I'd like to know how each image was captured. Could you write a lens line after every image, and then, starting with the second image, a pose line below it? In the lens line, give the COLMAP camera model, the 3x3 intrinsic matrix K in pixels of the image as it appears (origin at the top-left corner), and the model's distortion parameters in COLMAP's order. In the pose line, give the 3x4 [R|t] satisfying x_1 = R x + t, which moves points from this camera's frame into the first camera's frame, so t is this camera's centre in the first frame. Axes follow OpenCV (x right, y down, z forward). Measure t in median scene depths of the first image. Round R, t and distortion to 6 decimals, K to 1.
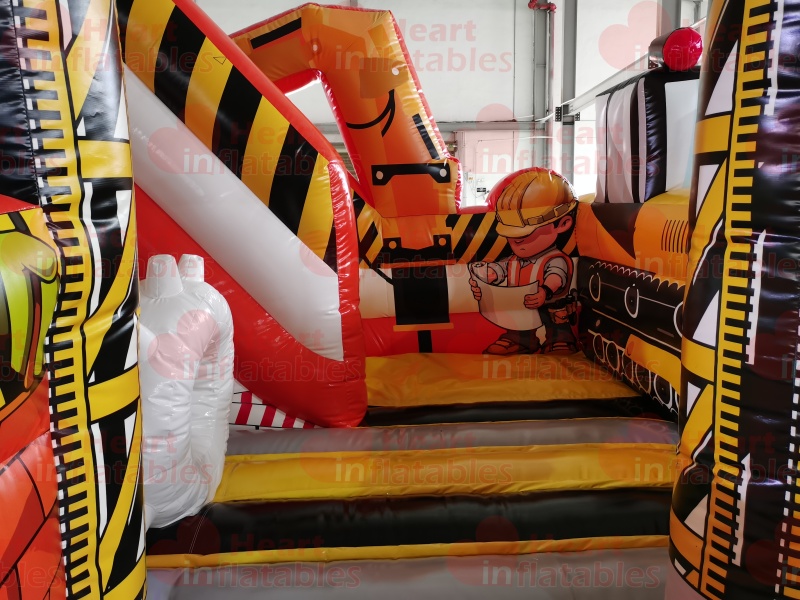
lens RADIAL K [[617.7, 0, 400.0], [0, 617.7, 300.0], [0, 0, 1]] dist [0.030696, -0.003758]
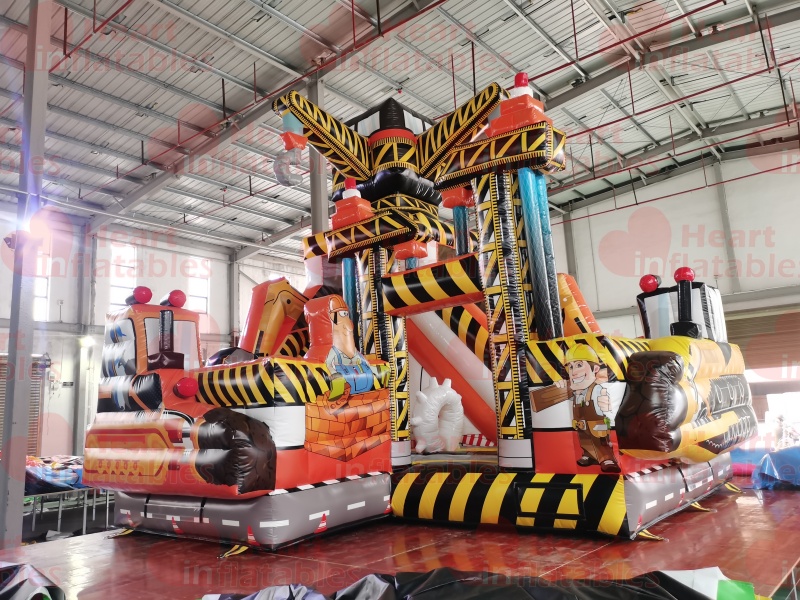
lens RADIAL K [[617.7, 0, 400.0], [0, 617.7, 300.0], [0, 0, 1]] dist [0.030696, -0.003758]
pose [[0.758526, -0.135849, -0.637326, 0.908899], [-0.047727, 0.963820, -0.262246, 0.222641], [0.649893, 0.229338, 0.724598, -0.921420]]
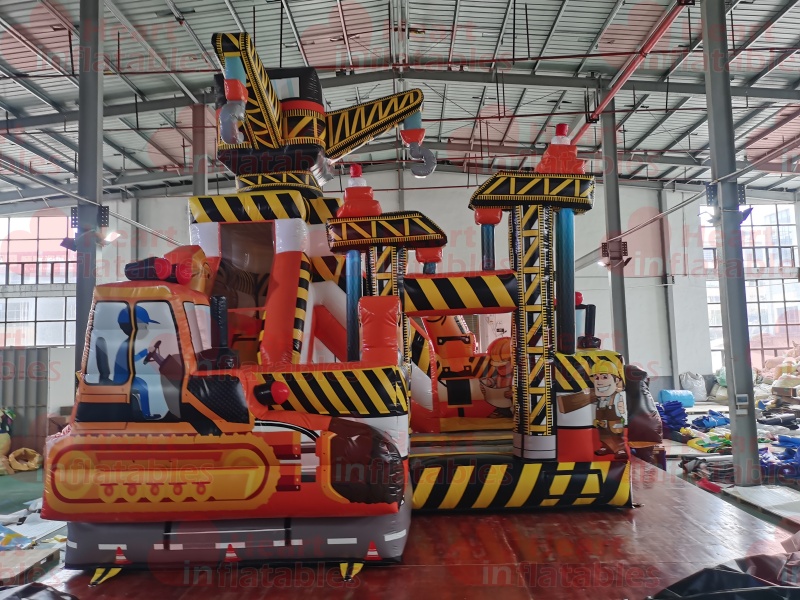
lens RADIAL K [[617.7, 0, 400.0], [0, 617.7, 300.0], [0, 0, 1]] dist [0.030696, -0.003758]
pose [[0.998867, -0.011486, -0.046183, -0.076826], [0.001545, 0.977750, -0.209766, 0.143837], [0.047565, 0.209457, 0.976660, -1.369425]]
